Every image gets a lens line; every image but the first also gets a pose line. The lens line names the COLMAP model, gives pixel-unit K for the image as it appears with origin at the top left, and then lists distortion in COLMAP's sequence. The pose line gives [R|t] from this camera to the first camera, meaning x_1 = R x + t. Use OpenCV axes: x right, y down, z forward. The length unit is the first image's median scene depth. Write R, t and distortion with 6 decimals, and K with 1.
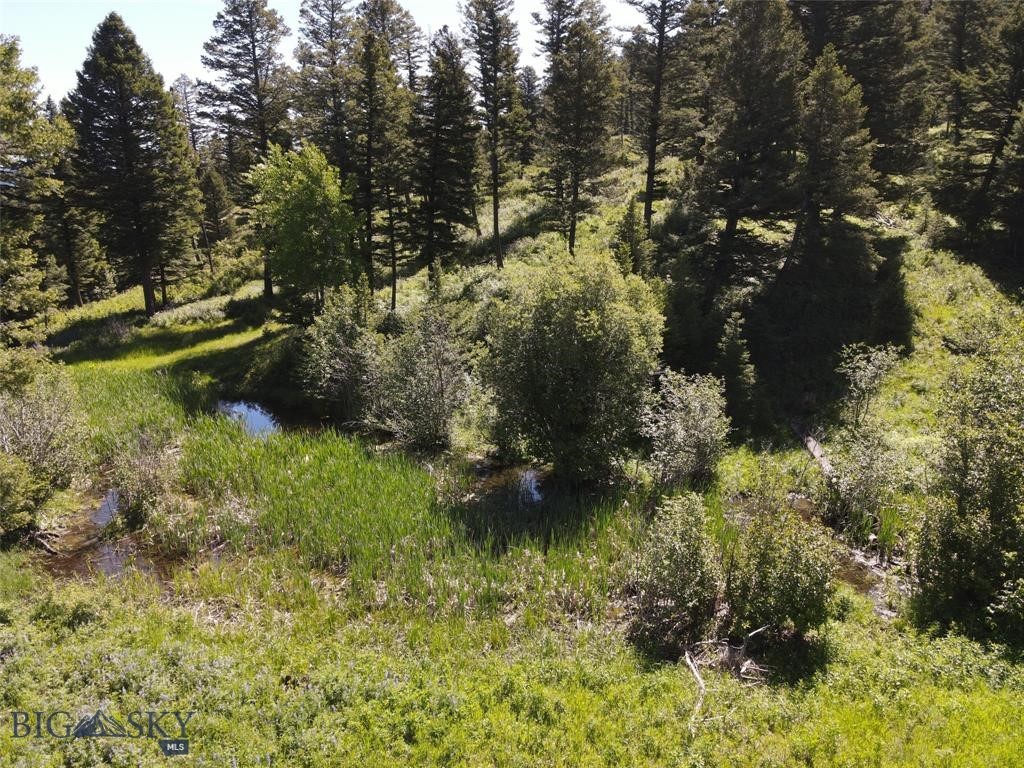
lens RADIAL K [[731.8, 0, 511.0], [0, 731.8, 383.7], [0, 0, 1]] dist [0.002573, -0.004043]
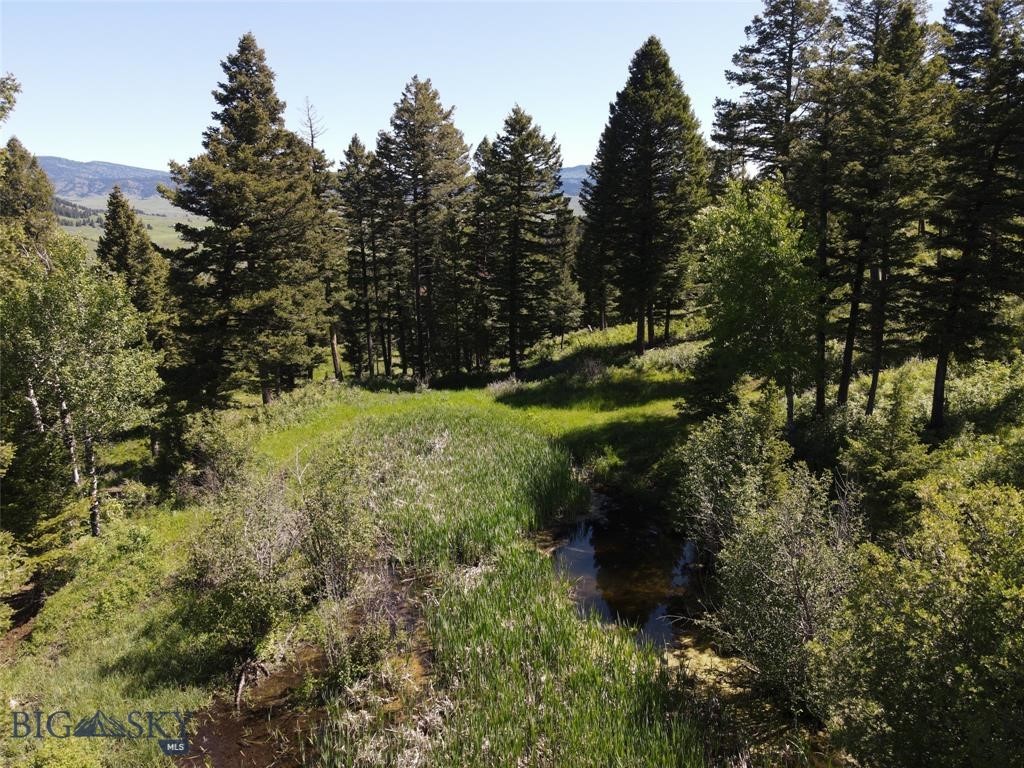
lens RADIAL K [[731.8, 0, 513.1], [0, 731.8, 383.7], [0, 0, 1]] dist [0.002573, -0.004043]
pose [[0.710942, 0.156275, -0.685667, 0.051728], [-0.159525, 0.985418, 0.059187, -0.089988], [0.684918, 0.067302, 0.725505, 0.215139]]
